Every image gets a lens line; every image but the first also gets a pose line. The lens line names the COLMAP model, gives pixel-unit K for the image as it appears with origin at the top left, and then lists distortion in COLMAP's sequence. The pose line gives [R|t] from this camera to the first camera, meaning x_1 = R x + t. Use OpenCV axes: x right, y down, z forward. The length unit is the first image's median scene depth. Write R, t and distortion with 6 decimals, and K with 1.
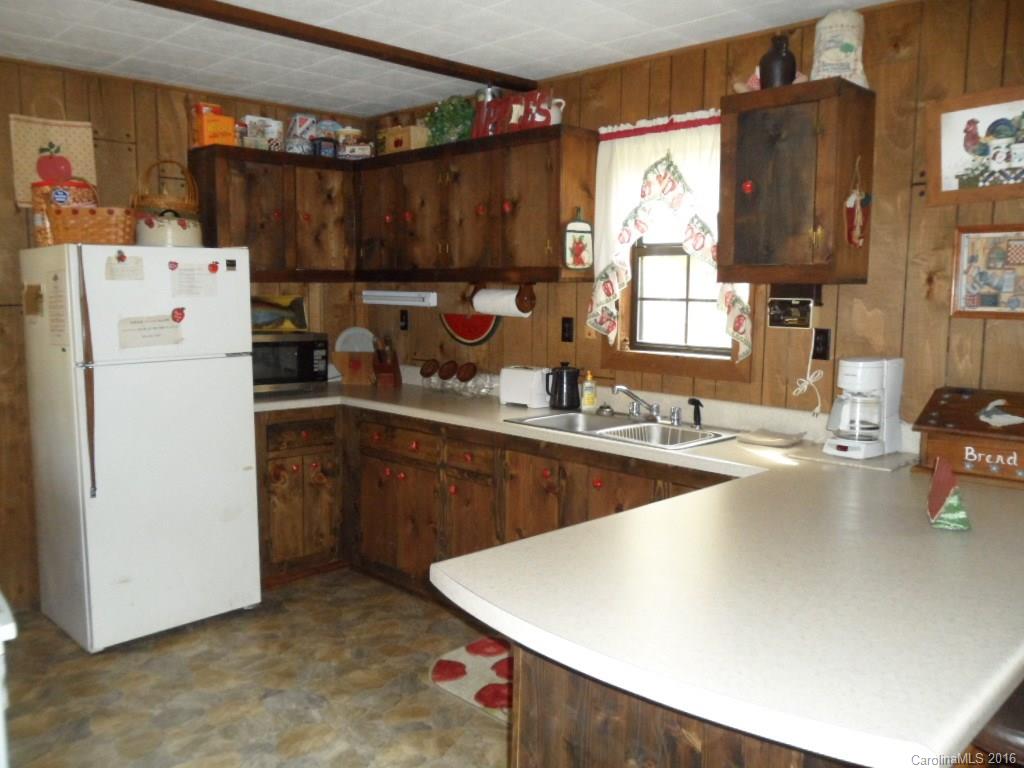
lens RADIAL K [[837.3, 0, 510.0], [0, 837.3, 380.0], [0, 0, 1]] dist [-0.027618, 0.017862]
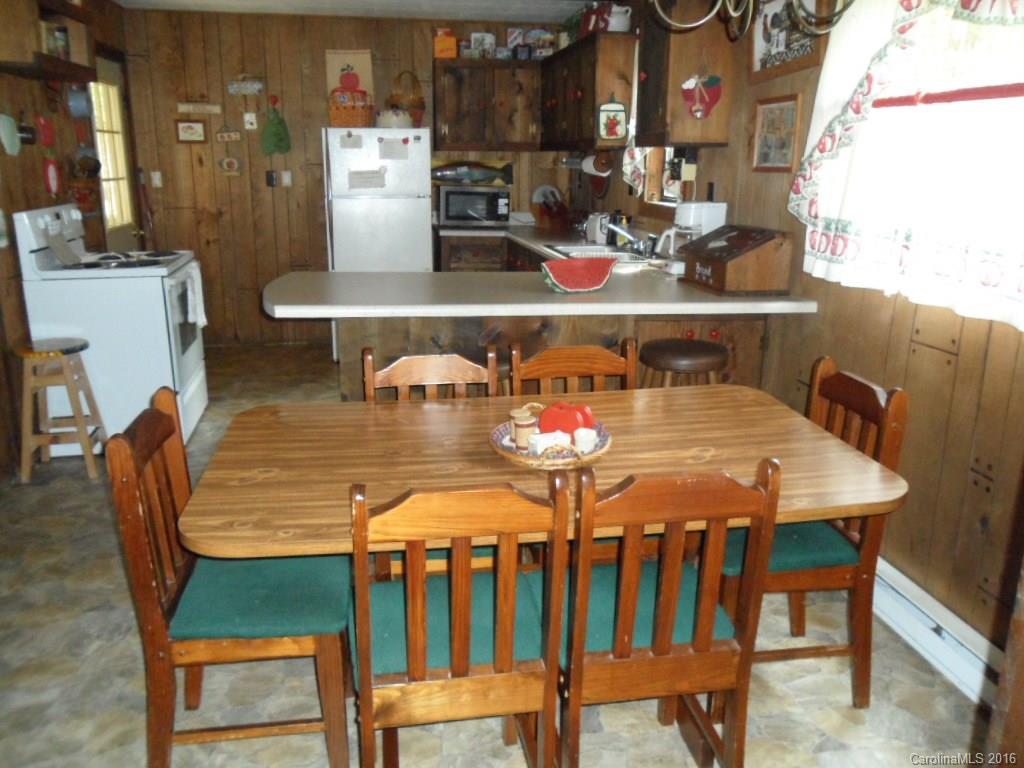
lens RADIAL K [[837.3, 0, 513.9], [0, 837.3, 387.7], [0, 0, 1]] dist [-0.027618, 0.017862]
pose [[0.815418, 0.153725, -0.558087, 0.741303], [-0.069237, 0.983074, 0.169625, 0.044295], [0.574716, -0.099675, 0.812260, -0.230240]]
